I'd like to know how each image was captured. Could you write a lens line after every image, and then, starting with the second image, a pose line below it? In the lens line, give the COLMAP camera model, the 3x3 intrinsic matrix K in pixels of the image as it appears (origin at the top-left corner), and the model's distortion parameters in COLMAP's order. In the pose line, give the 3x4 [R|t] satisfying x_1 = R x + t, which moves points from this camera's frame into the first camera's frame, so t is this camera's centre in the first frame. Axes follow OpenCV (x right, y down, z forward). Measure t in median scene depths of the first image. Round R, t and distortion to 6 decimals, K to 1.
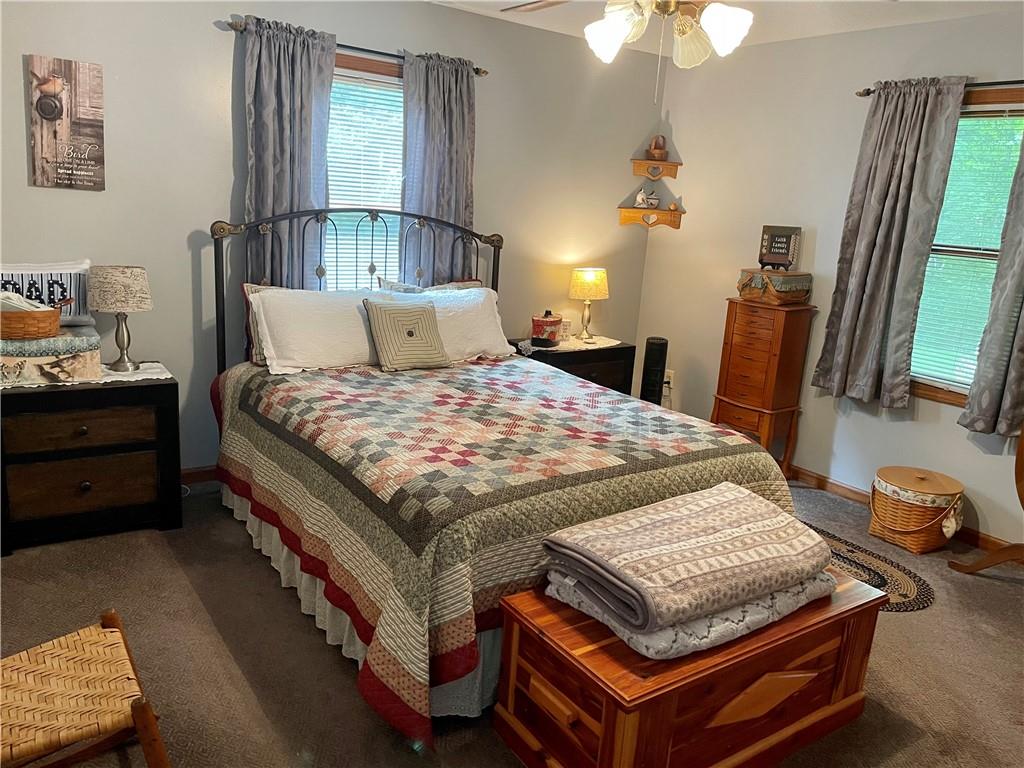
lens RADIAL K [[796.2, 0, 512.0], [0, 796.2, 384.0], [0, 0, 1]] dist [0.045359, -0.004678]
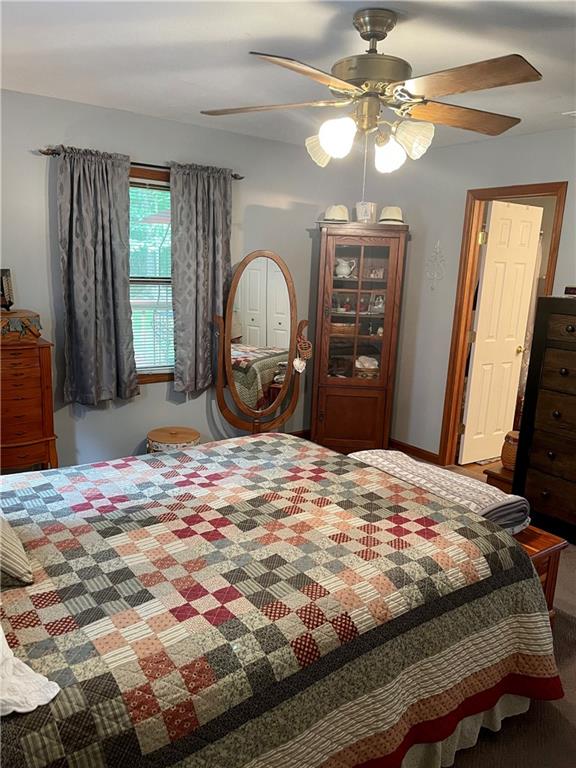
lens RADIAL K [[597.2, 0, 288.0], [0, 597.2, 384.0], [0, 0, 1]] dist [0.045359, -0.004678]
pose [[-0.031545, -0.273559, 0.961338, -0.687676], [0.193710, 0.941907, 0.274386, -0.296478], [-0.980551, 0.194877, 0.023279, 0.961742]]
